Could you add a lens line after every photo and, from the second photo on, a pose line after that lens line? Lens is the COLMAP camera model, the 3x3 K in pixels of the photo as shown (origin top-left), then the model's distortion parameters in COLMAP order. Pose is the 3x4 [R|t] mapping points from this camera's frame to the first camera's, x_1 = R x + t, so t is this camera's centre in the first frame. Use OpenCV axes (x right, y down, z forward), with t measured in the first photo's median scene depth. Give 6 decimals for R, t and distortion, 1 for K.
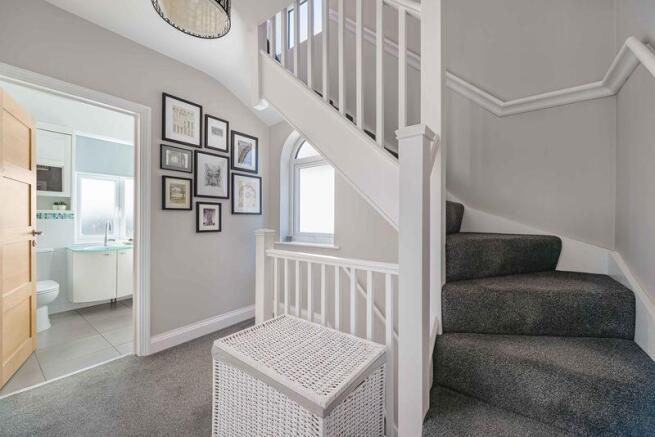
lens RADIAL K [[255.3, 0, 326.3], [0, 255.3, 218.7], [0, 0, 1]] dist [0.019962, -0.001536]
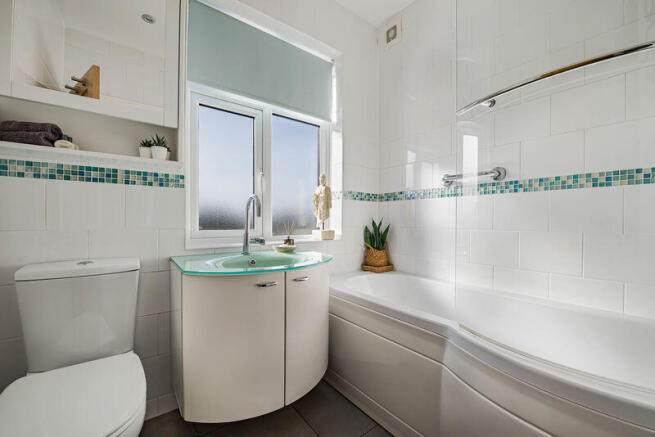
lens RADIAL K [[255.3, 0, 327.9], [0, 255.3, 222.2], [0, 0, 1]] dist [0.019962, -0.001536]
pose [[0.962745, -0.006209, -0.270338, -0.661528], [0.005575, 0.999980, -0.003113, 0.058228], [0.270352, 0.001490, 0.962760, 0.687448]]
